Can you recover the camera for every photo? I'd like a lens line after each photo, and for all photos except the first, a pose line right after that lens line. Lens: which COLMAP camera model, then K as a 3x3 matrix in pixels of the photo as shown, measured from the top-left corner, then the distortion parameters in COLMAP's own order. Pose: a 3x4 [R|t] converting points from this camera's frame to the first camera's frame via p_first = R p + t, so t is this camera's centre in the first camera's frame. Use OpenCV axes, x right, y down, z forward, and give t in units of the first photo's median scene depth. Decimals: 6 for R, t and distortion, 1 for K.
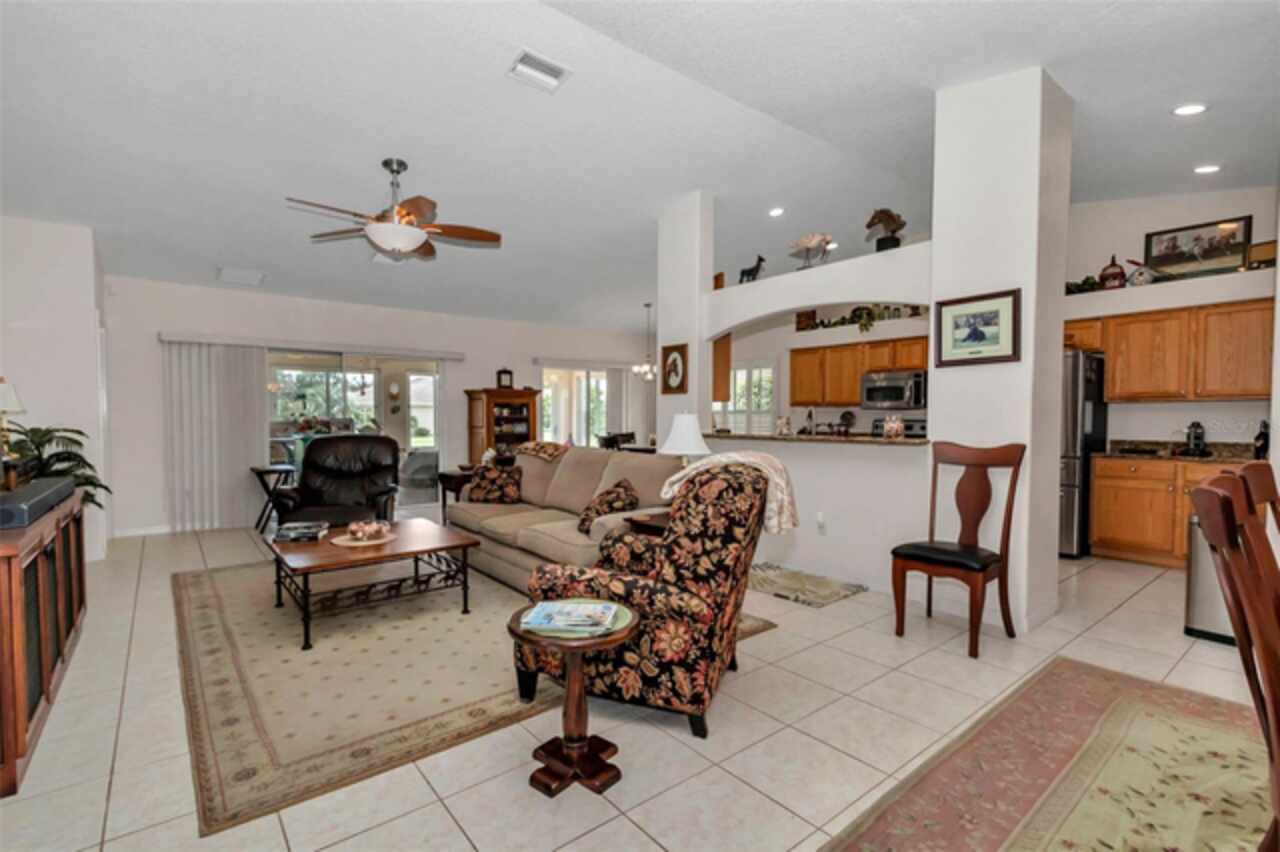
lens RADIAL K [[586.6, 0, 621.0], [0, 586.6, 432.3], [0, 0, 1]] dist [0.007368, -0.001276]
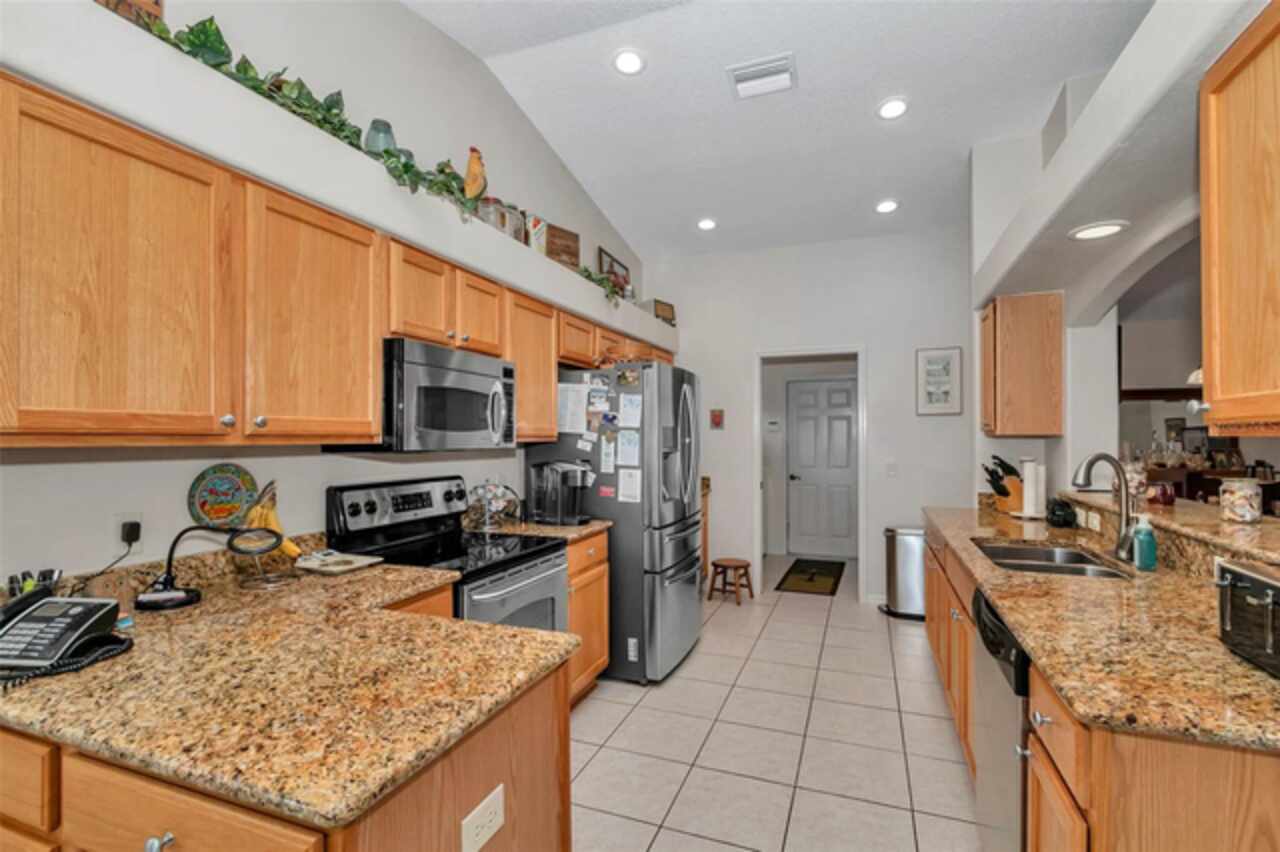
lens RADIAL K [[586.6, 0, 625.5], [0, 586.6, 440.8], [0, 0, 1]] dist [0.007368, -0.001276]
pose [[-0.512762, -0.006491, 0.858506, 0.138153], [0.026282, 0.999384, 0.023253, -0.076102], [-0.858128, 0.034487, -0.512276, 1.588574]]
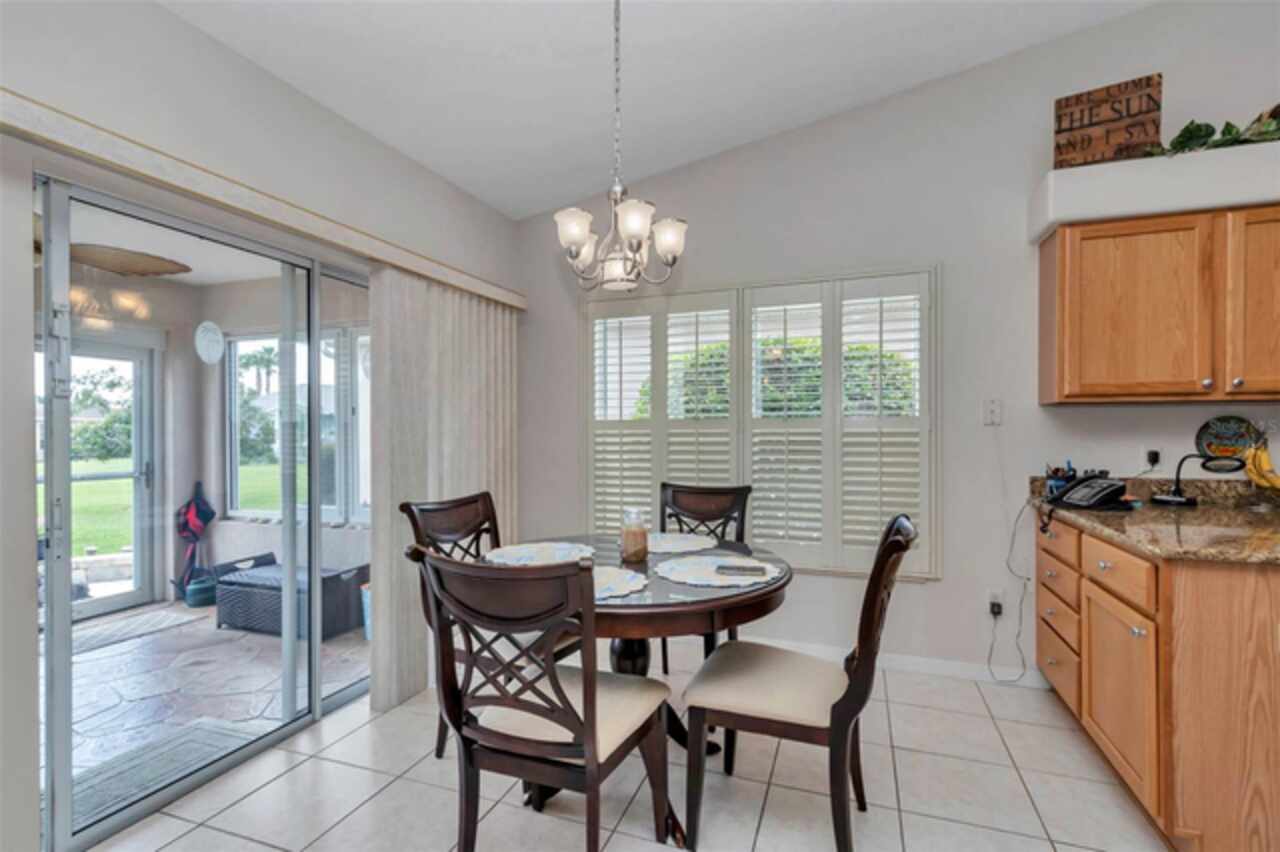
lens RADIAL K [[586.6, 0, 630.9], [0, 586.6, 425.2], [0, 0, 1]] dist [0.007368, -0.001276]
pose [[0.852233, -0.006697, 0.523119, -0.131842], [0.024543, 0.999329, -0.027190, -0.048833], [-0.522586, 0.036011, 0.851826, 1.441989]]
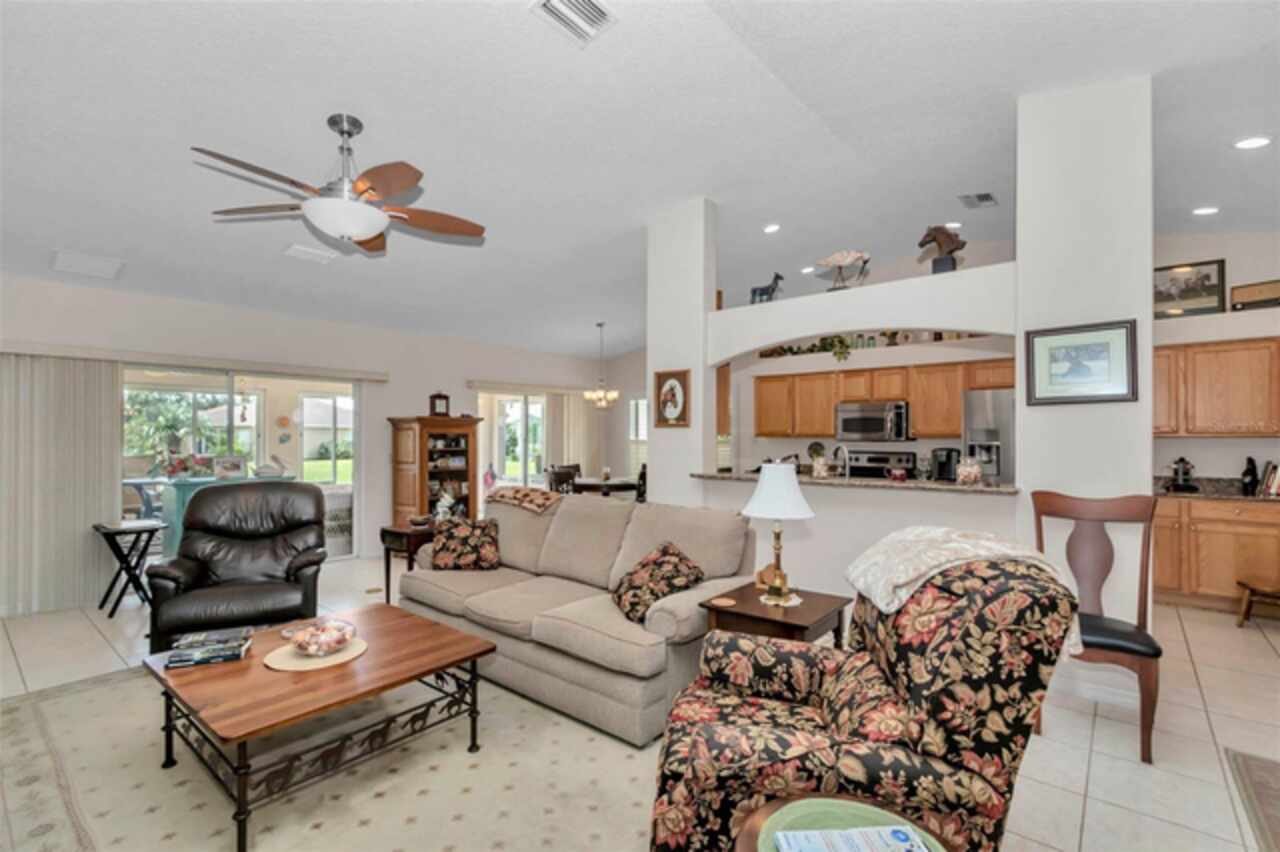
lens RADIAL K [[586.6, 0, 625.3], [0, 586.6, 430.5], [0, 0, 1]] dist [0.007368, -0.001276]
pose [[0.980236, 0.000387, 0.197830, -0.174756], [0.007246, 0.999257, -0.037859, -0.034418], [-0.197697, 0.038545, 0.979505, 0.203036]]
